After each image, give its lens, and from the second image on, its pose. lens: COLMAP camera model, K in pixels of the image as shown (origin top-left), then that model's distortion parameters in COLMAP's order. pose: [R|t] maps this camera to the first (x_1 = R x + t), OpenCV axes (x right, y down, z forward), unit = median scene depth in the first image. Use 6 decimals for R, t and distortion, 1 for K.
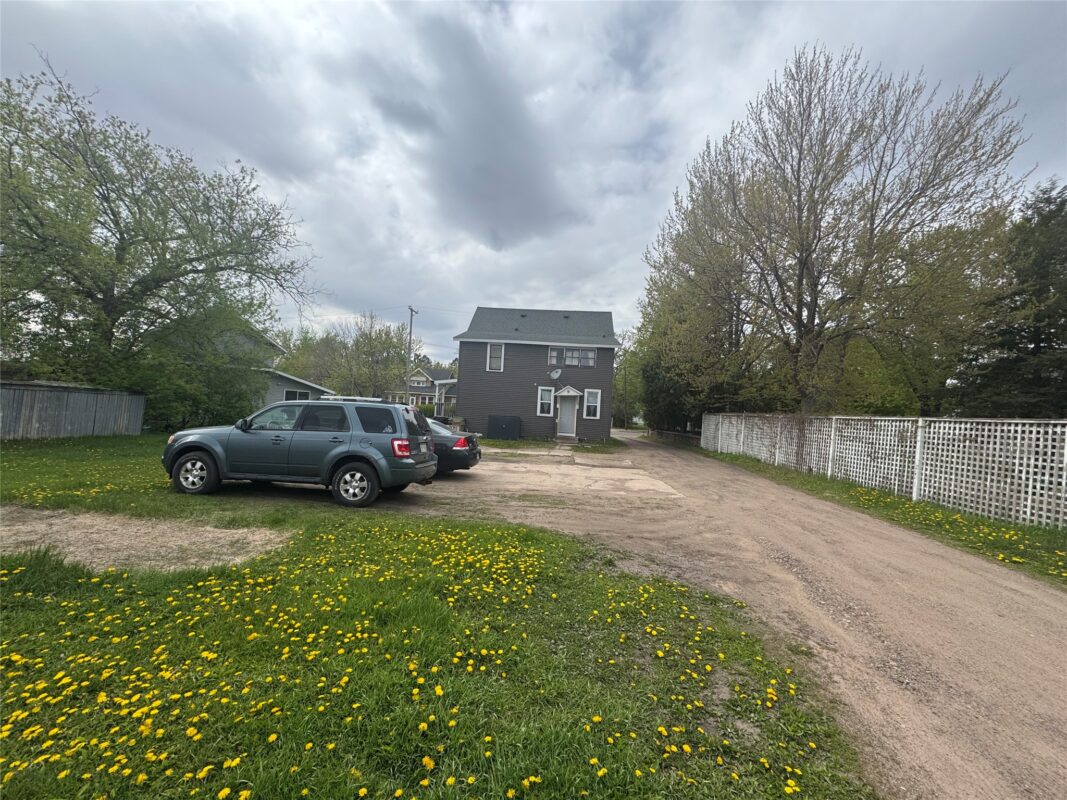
lens RADIAL K [[424.0, 0, 533.5], [0, 424.0, 400.0], [0, 0, 1]] dist [-0.000537, 0.000037]
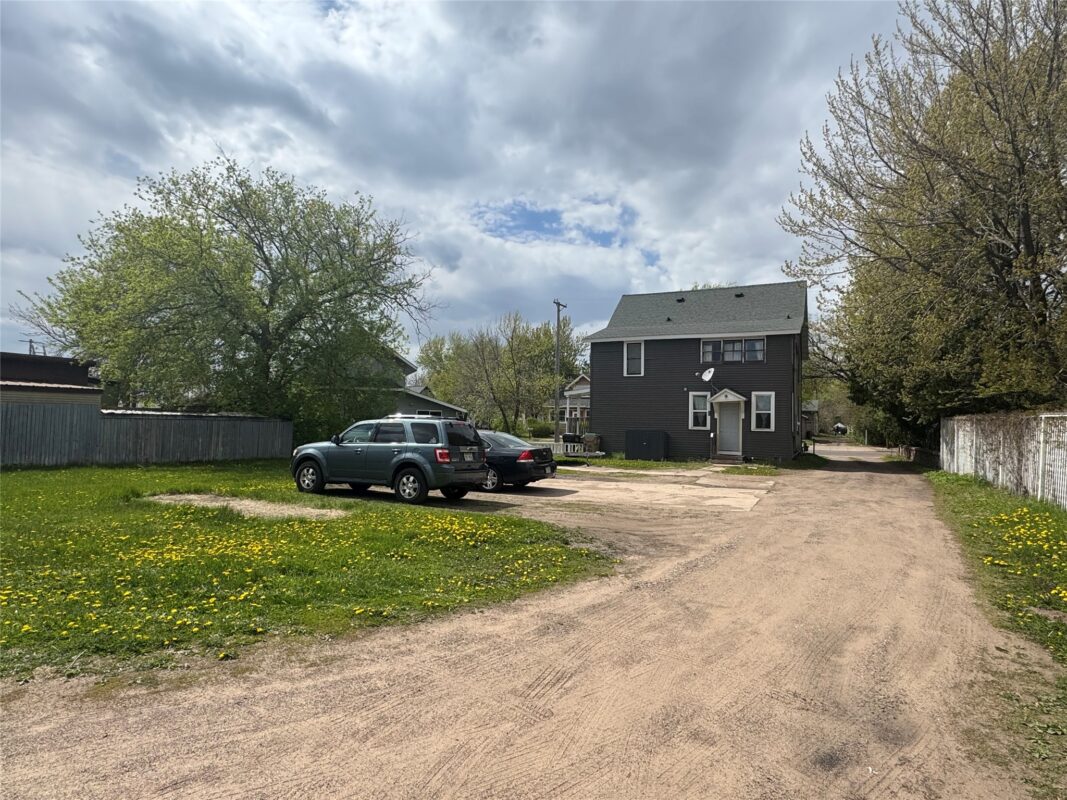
lens RADIAL K [[608.7, 0, 533.5], [0, 608.7, 400.0], [0, 0, 1]] dist [-0.001964, -0.000769]
pose [[0.923862, -0.049576, -0.379502, 0.242705], [0.041113, 0.998693, -0.030376, 0.007470], [0.380512, 0.012461, 0.924692, -0.206117]]
